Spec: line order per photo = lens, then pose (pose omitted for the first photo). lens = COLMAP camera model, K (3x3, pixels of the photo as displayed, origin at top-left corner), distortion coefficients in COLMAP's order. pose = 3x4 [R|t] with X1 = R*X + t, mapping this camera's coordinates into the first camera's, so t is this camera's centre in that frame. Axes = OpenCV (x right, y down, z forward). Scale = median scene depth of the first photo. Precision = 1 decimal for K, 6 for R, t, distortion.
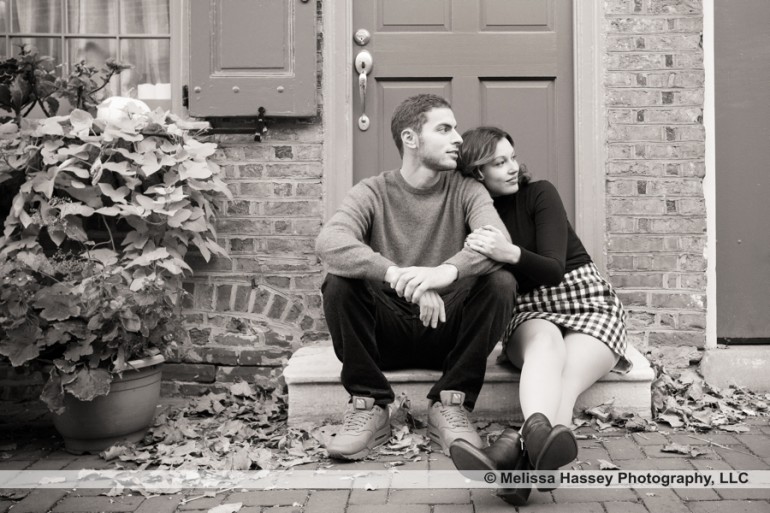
lens RADIAL K [[700.9, 0, 380.4], [0, 700.9, 253.1], [0, 0, 1]] dist [0.023419, 0.000000]
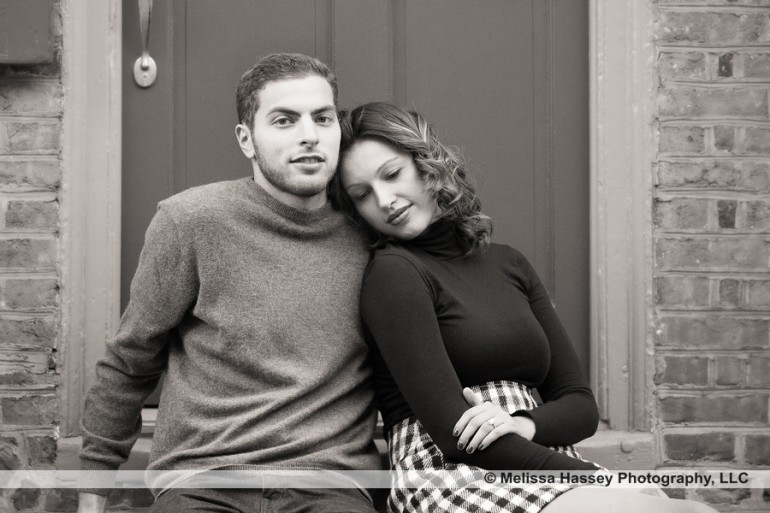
lens RADIAL K [[2227.3, 0, 385.5], [0, 2227.3, 257.6], [0, 0, 1]] dist [-0.470512, 0.000000]
pose [[0.993054, 0.007218, 0.117437, -0.036240], [-0.000899, 0.998553, -0.053770, 0.017153], [-0.117655, 0.053291, 0.991624, -0.468126]]
